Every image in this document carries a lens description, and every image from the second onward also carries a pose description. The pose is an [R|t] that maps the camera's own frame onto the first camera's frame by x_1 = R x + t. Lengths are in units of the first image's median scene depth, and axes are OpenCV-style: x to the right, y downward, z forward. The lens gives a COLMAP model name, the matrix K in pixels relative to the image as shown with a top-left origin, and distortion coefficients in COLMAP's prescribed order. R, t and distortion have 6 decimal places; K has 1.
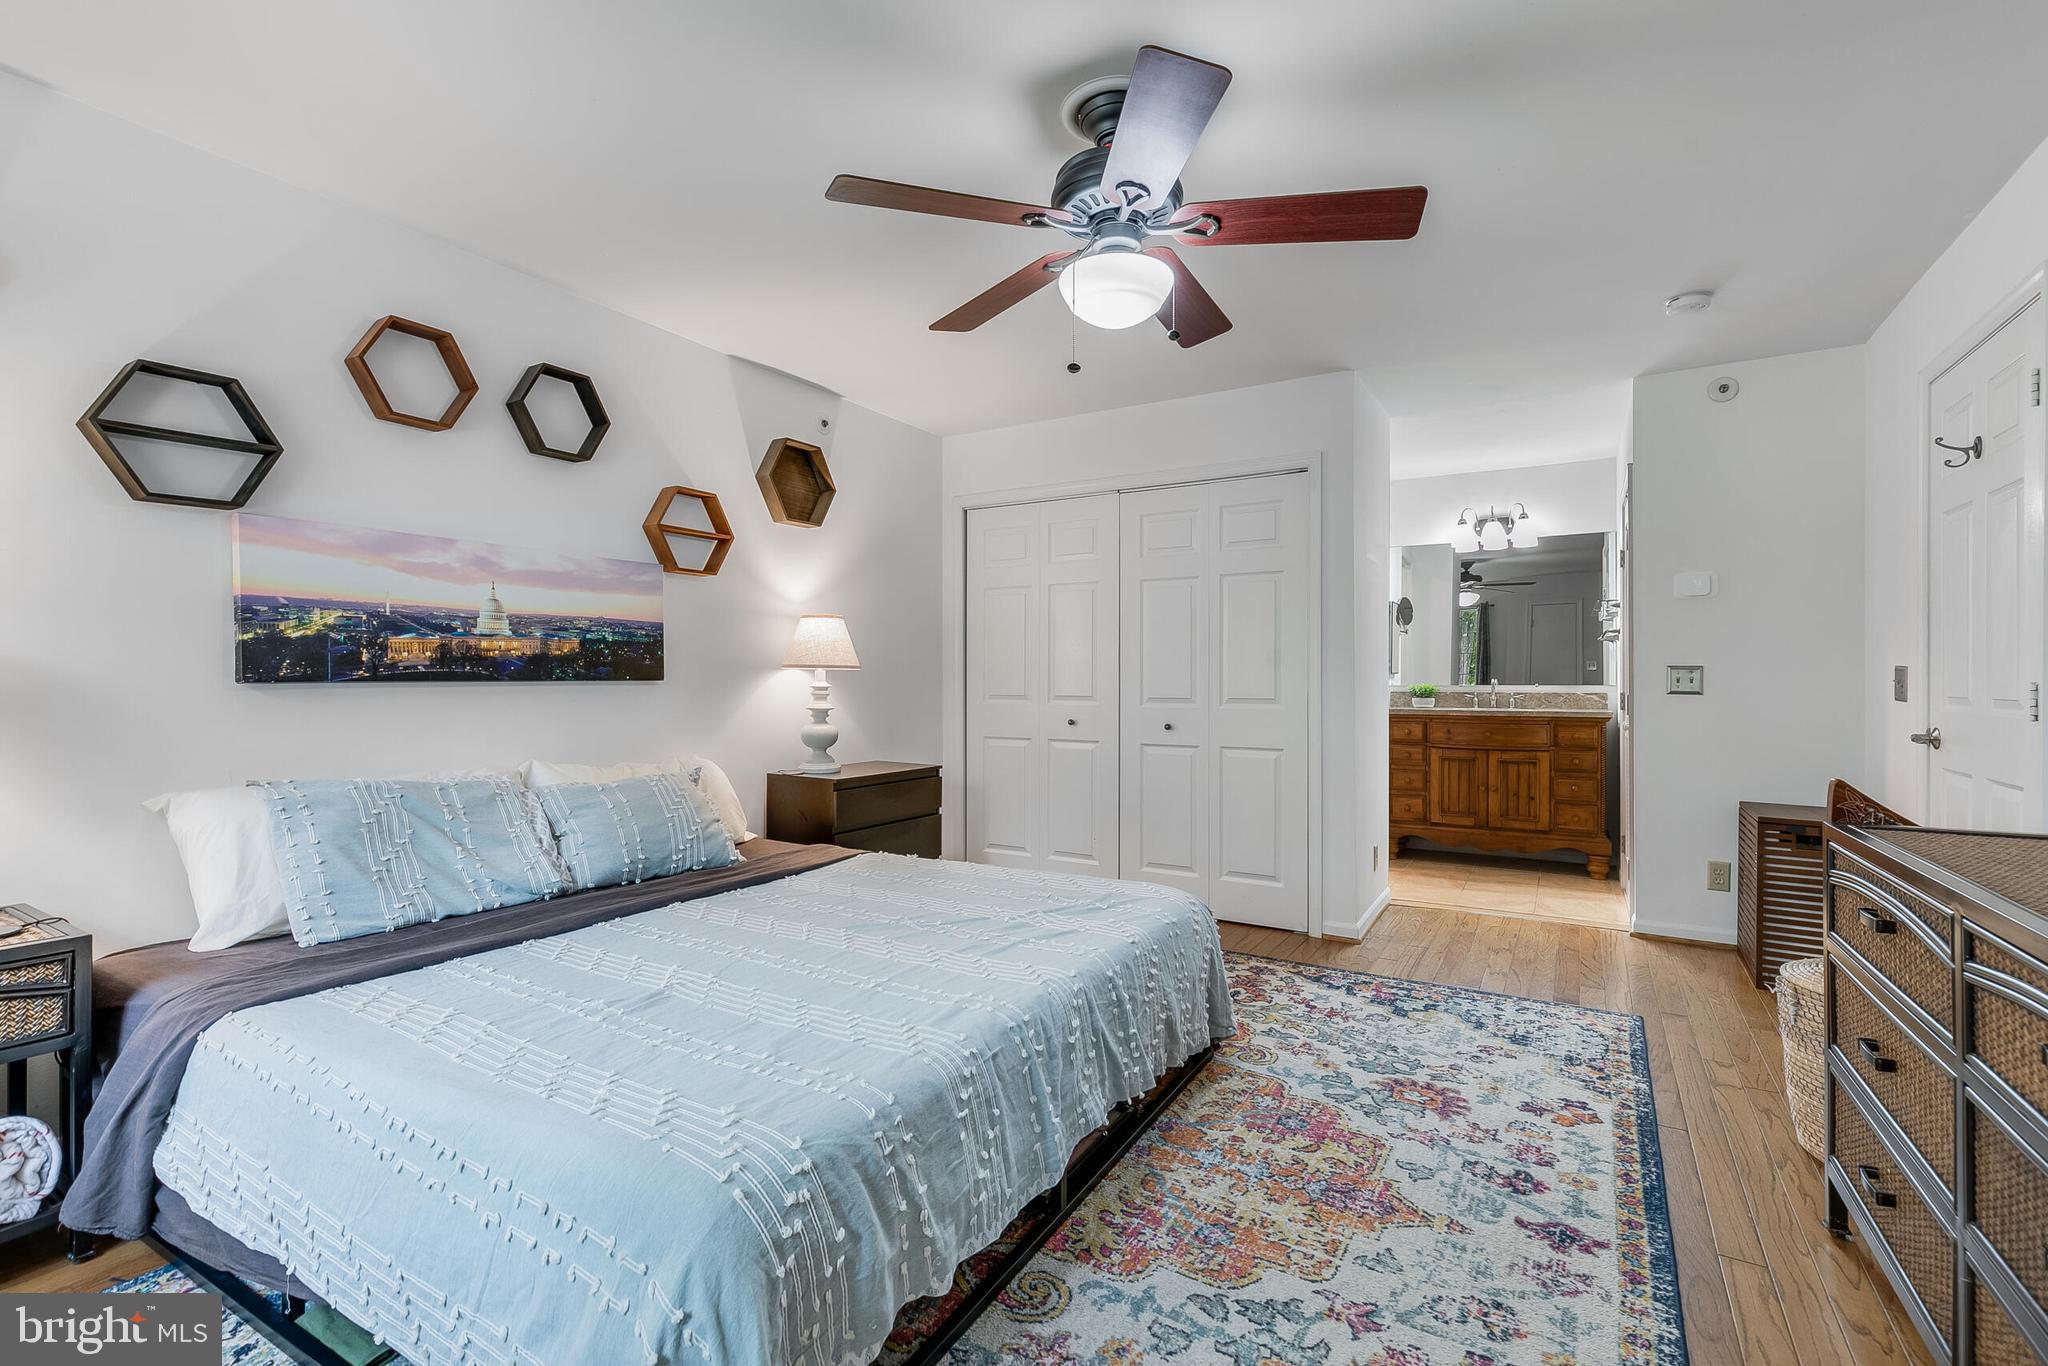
lens RADIAL K [[921.8, 0, 1019.0], [0, 921.8, 683.0], [0, 0, 1]] dist [0.005827, -0.000226]
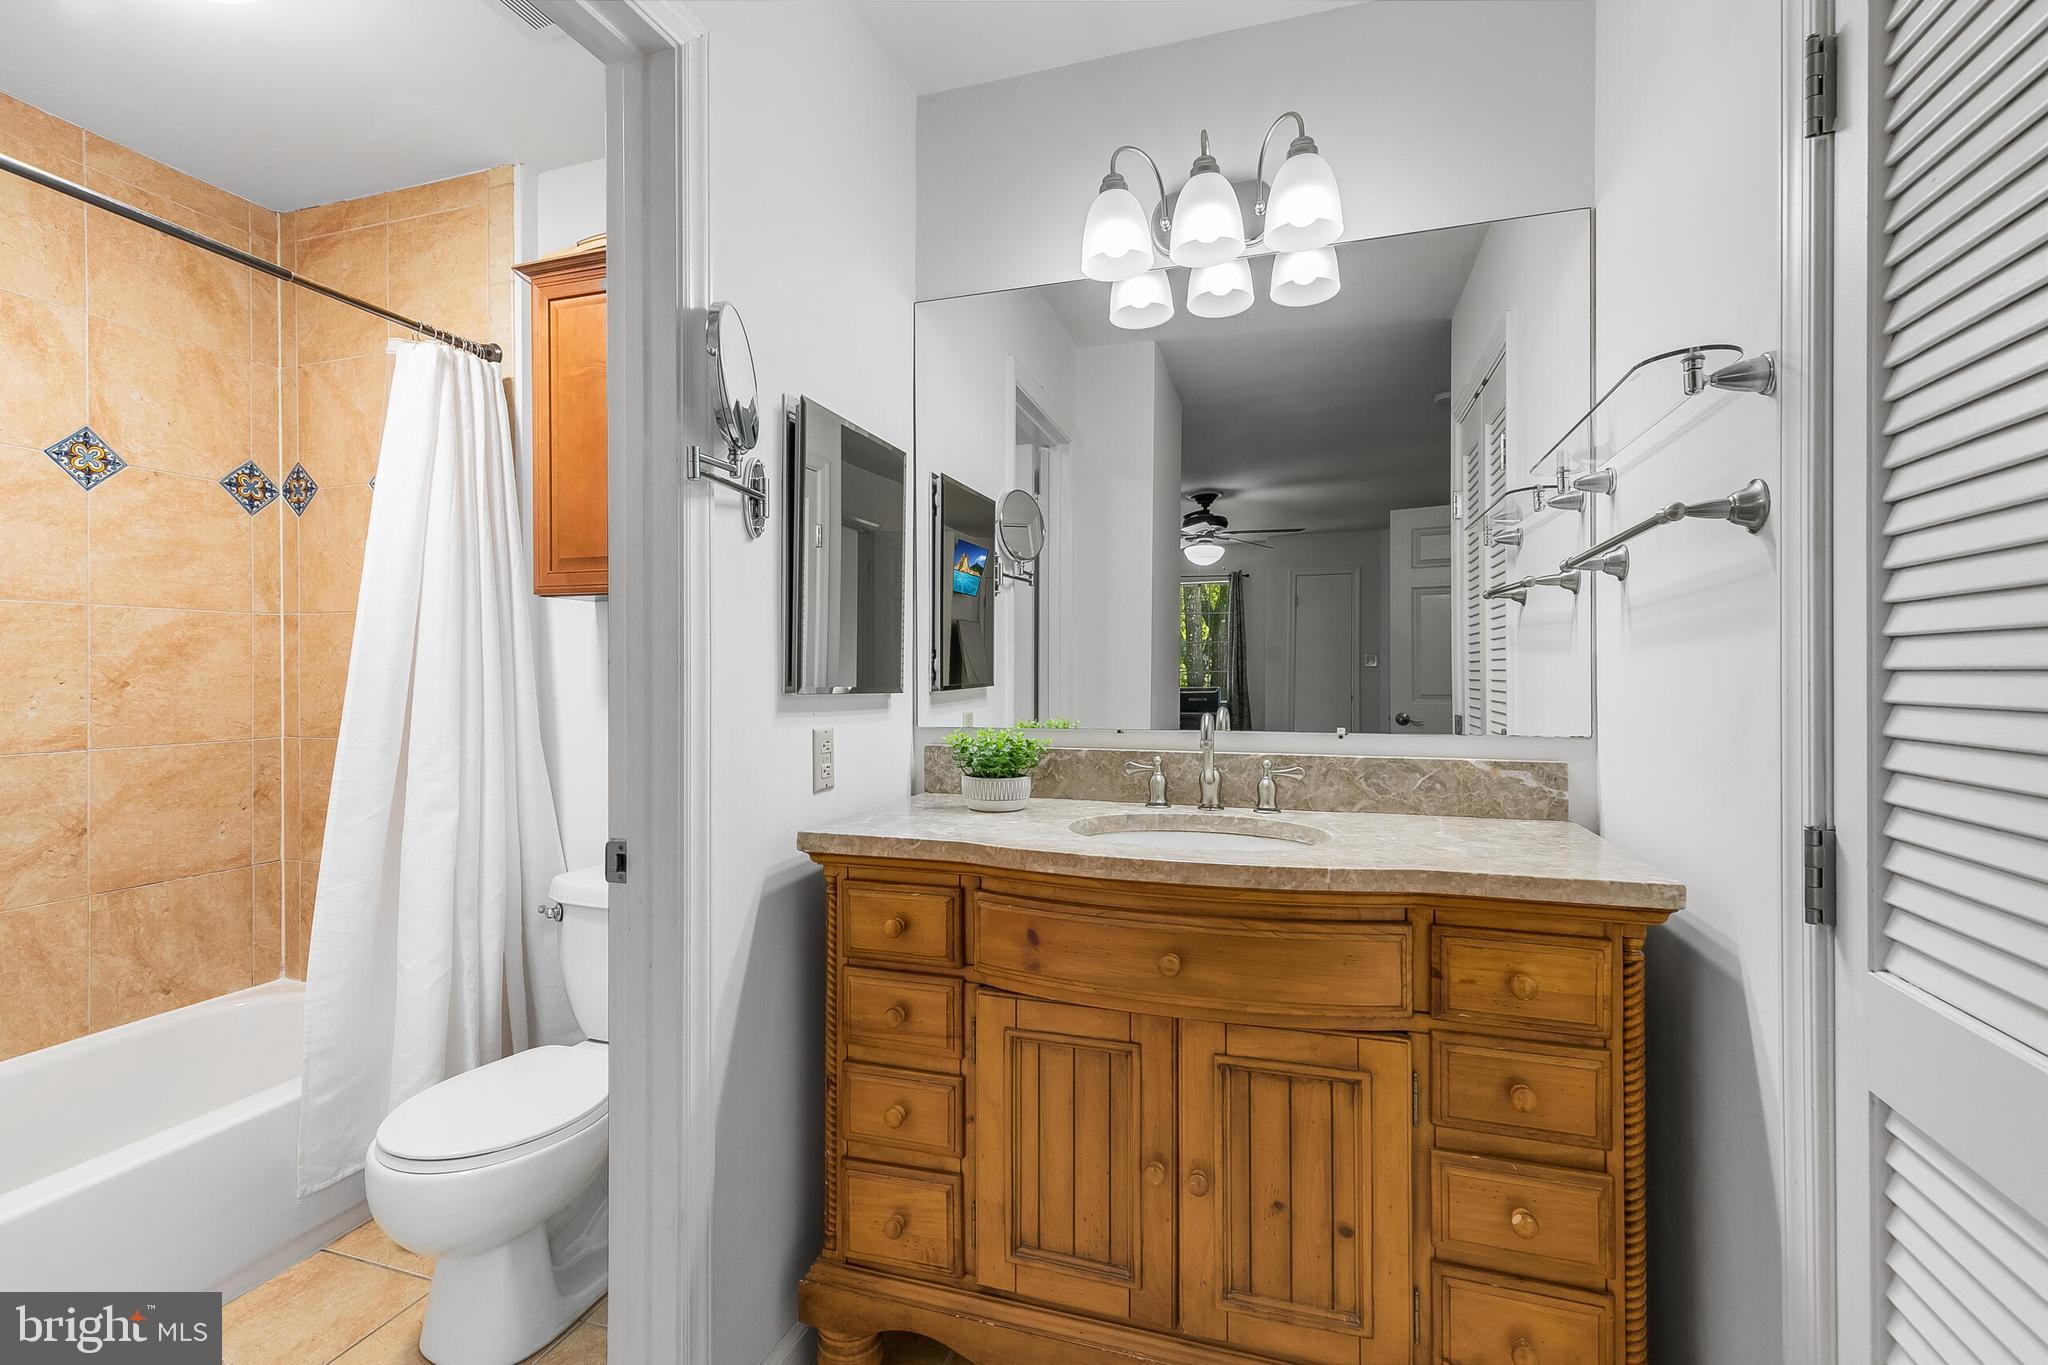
lens RADIAL K [[921.8, 0, 1025.3], [0, 921.8, 676.8], [0, 0, 1]] dist [0.005827, -0.000226]
pose [[0.974746, -0.000271, 0.223318, 0.364927], [0.001136, 0.999992, -0.003745, -0.014361], [-0.223315, 0.003905, 0.974738, 0.678448]]
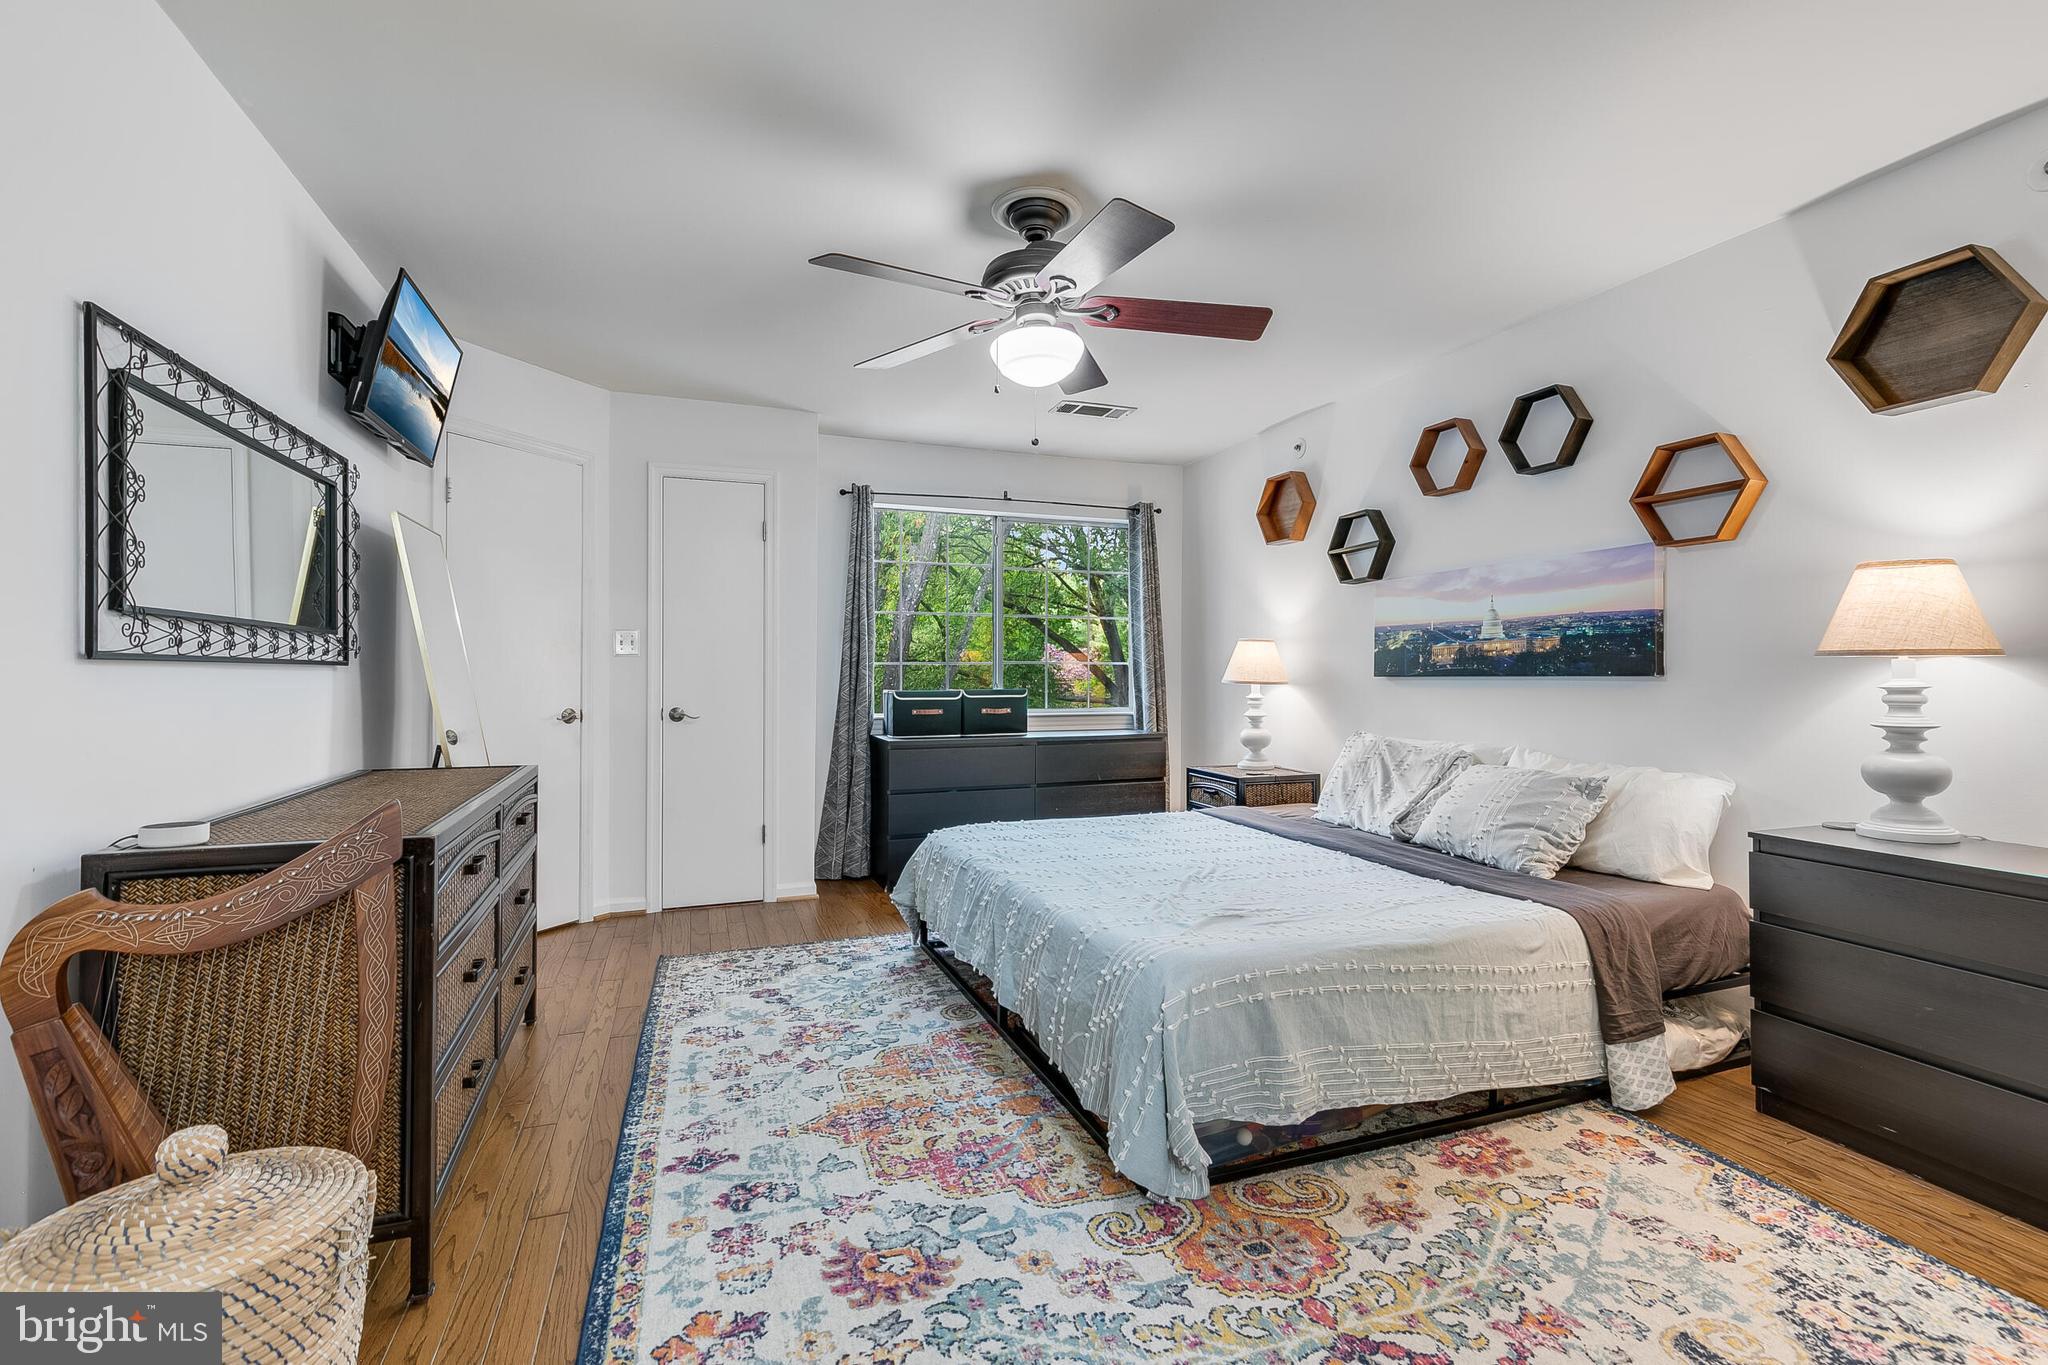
lens RADIAL K [[921.8, 0, 1026.6], [0, 921.8, 677.7], [0, 0, 1]] dist [0.005827, -0.000226]
pose [[-0.628236, 0.001721, -0.778021, 1.018387], [-0.004204, 0.999975, 0.005606, -0.005493], [0.778012, 0.006792, -0.628213, 1.690488]]
